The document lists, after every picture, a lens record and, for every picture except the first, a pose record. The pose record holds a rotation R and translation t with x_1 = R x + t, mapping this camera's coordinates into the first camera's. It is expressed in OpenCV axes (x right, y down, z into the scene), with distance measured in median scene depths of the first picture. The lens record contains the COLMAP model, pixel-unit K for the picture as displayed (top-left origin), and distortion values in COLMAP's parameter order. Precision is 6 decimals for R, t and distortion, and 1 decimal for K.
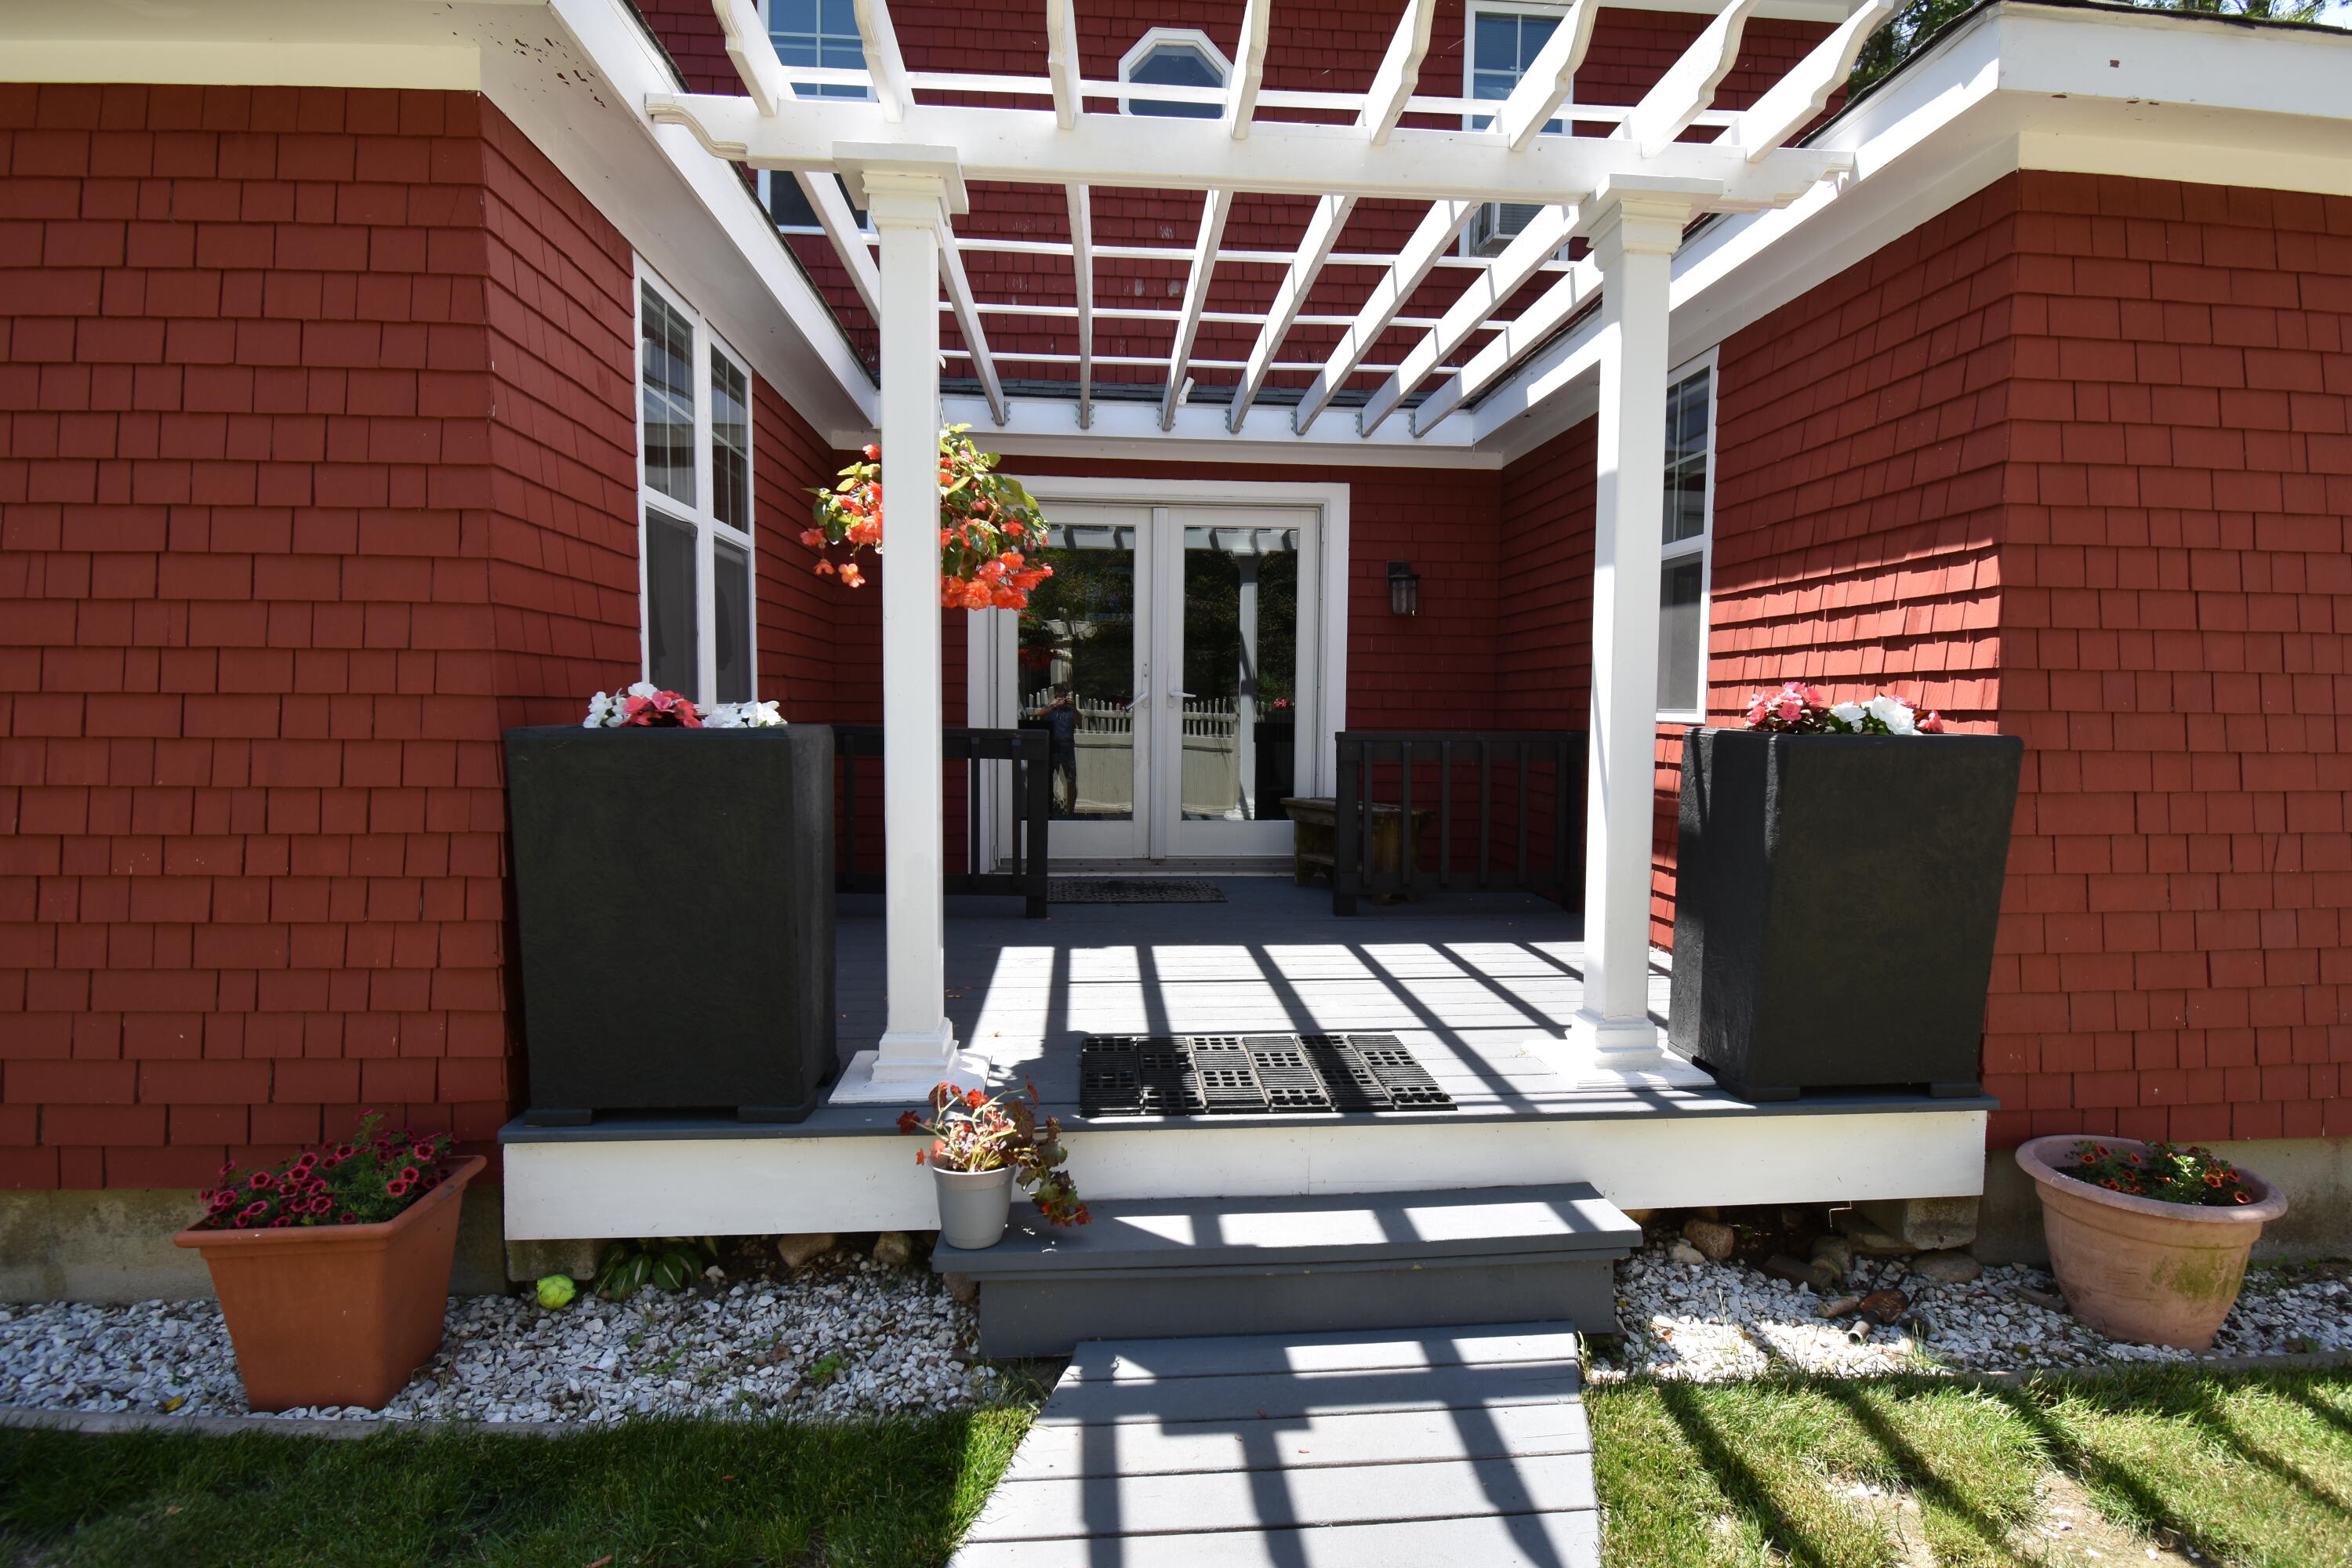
lens RADIAL K [[1201.1, 0, 1181.5], [0, 1201.1, 777.2], [0, 0, 1]] dist [-0.005102, -0.013126]
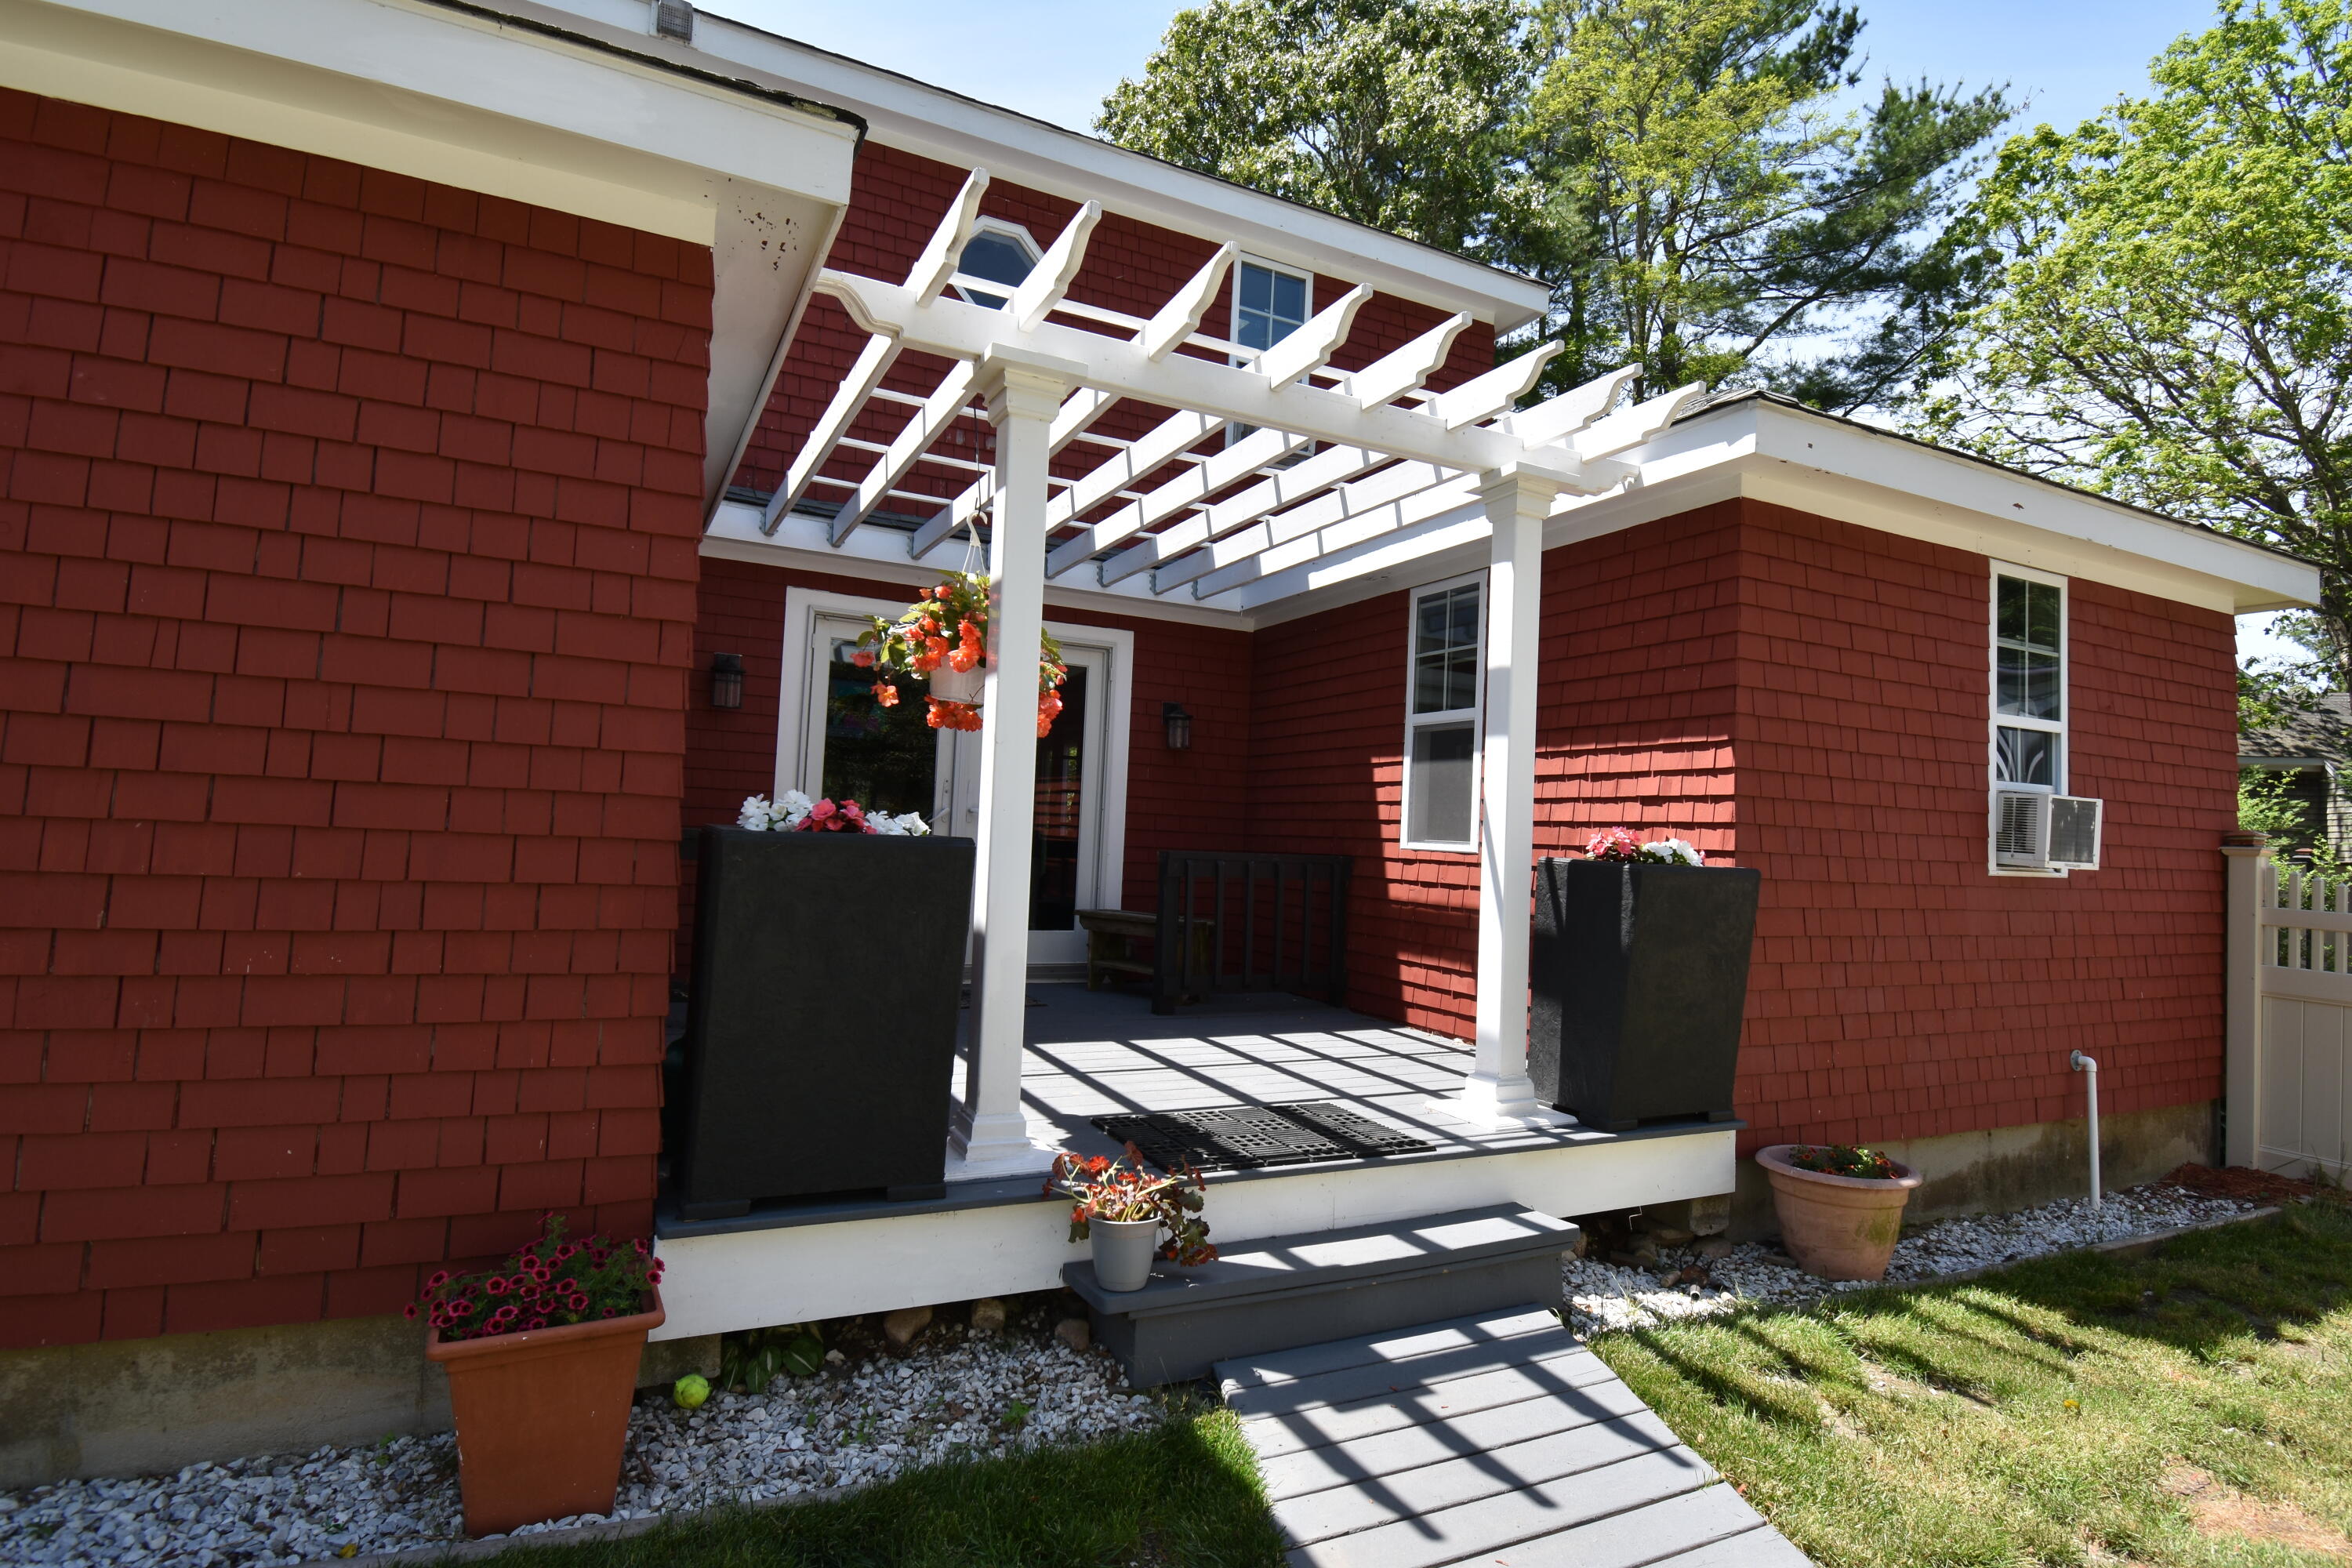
lens RADIAL K [[1201.1, 0, 1167.6], [0, 1201.1, 775.6], [0, 0, 1]] dist [-0.005102, -0.013126]
pose [[0.928957, 0.050744, 0.366692, -0.555291], [-0.013942, 0.994654, -0.102322, 0.013661], [-0.369924, 0.089940, 0.924698, -0.125489]]
